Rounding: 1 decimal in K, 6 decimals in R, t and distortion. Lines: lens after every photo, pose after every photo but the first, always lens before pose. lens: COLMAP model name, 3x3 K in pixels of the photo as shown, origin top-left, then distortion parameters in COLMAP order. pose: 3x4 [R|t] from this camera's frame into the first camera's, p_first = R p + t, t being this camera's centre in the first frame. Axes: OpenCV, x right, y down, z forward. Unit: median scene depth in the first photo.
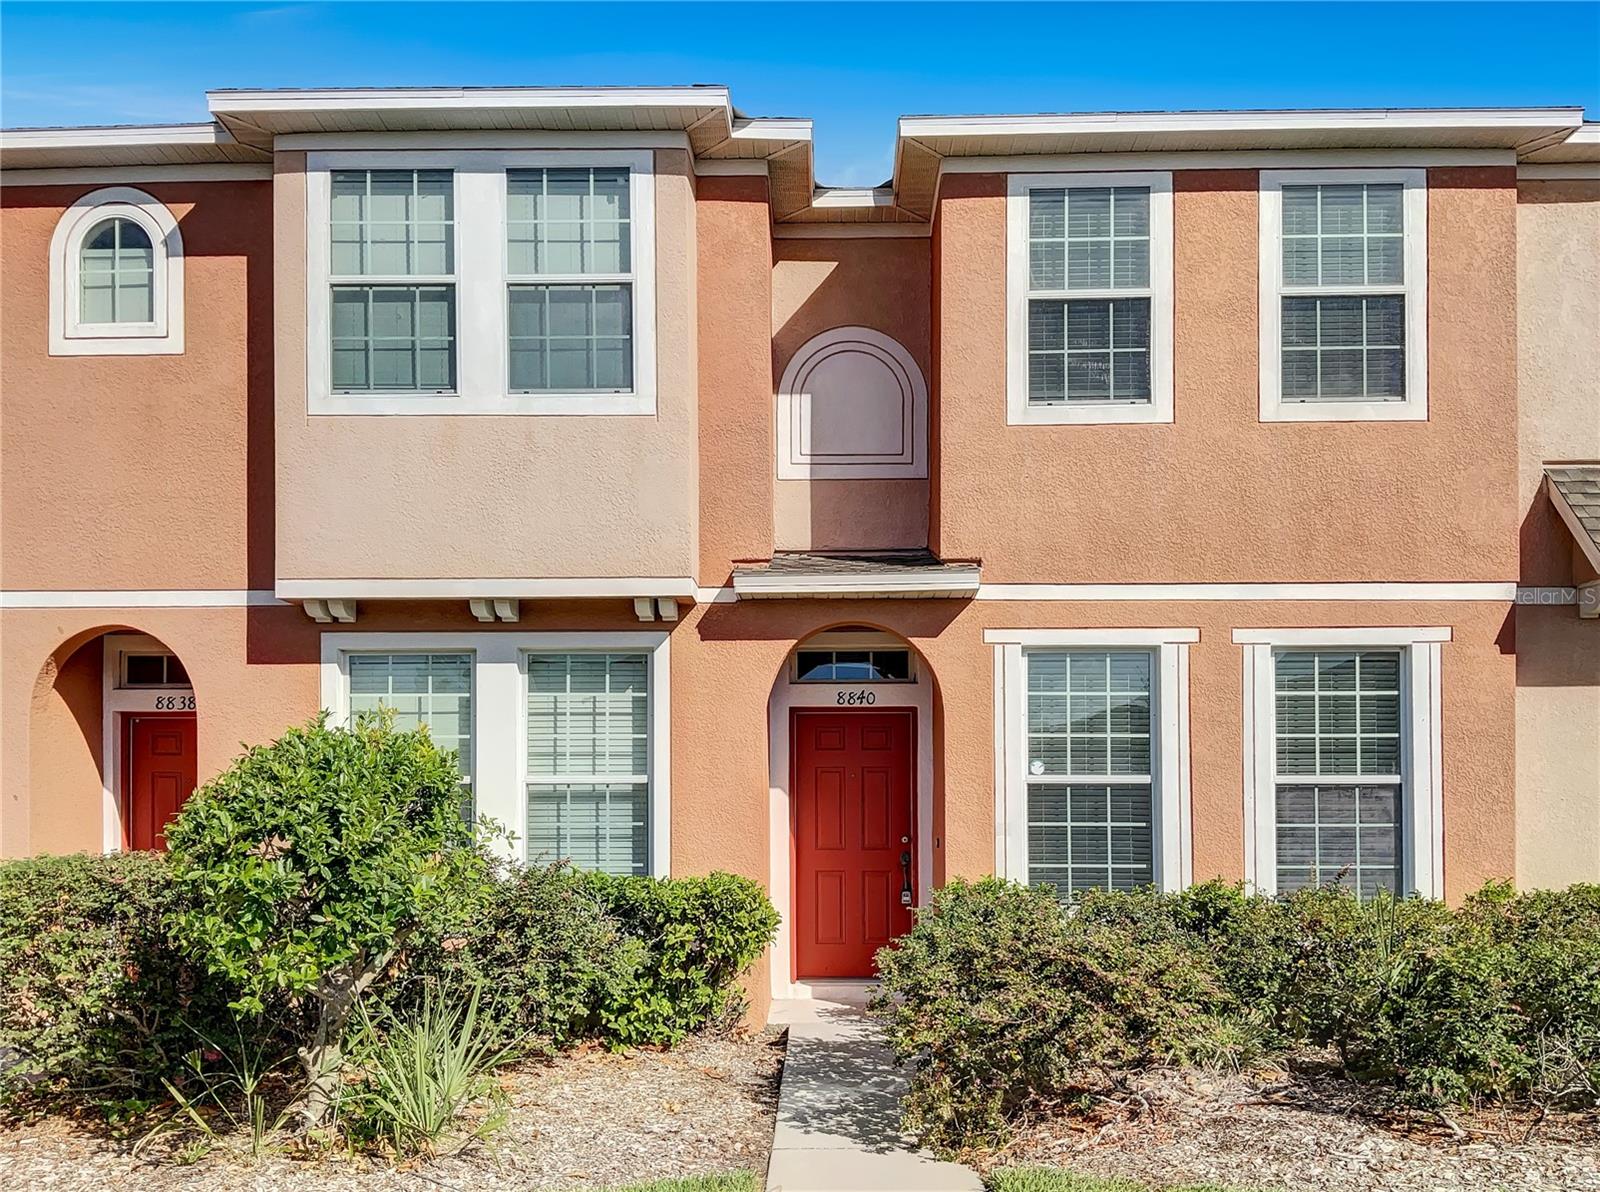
lens RADIAL K [[1348.4, 0, 825.8], [0, 1348.4, 540.7], [0, 0, 1]] dist [-0.008878, -0.002761]
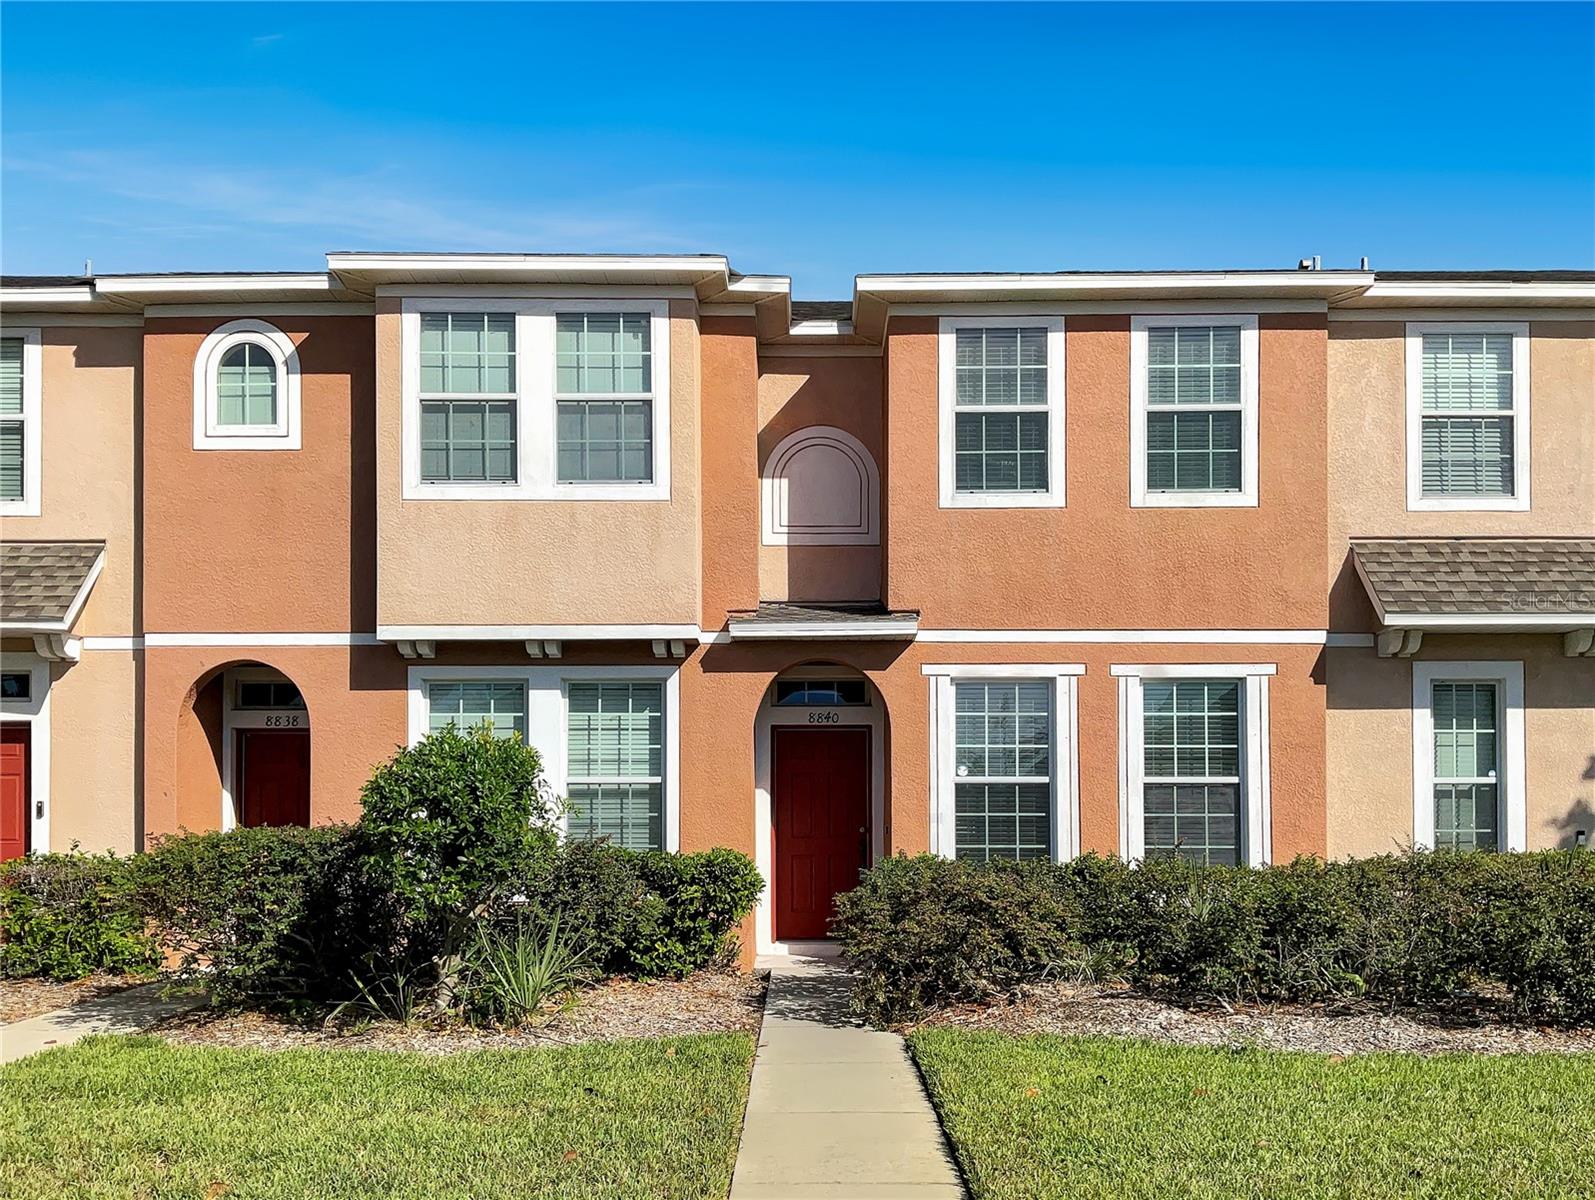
lens RADIAL K [[1349.2, 0, 797.5], [0, 1349.2, 600.0], [0, 0, 1]] dist [0.004799, 0.001157]
pose [[0.999995, 0.001602, -0.002655, 0.001316], [-0.001539, 0.999721, 0.023586, -0.027883], [0.002692, -0.023582, 0.999718, -0.310969]]
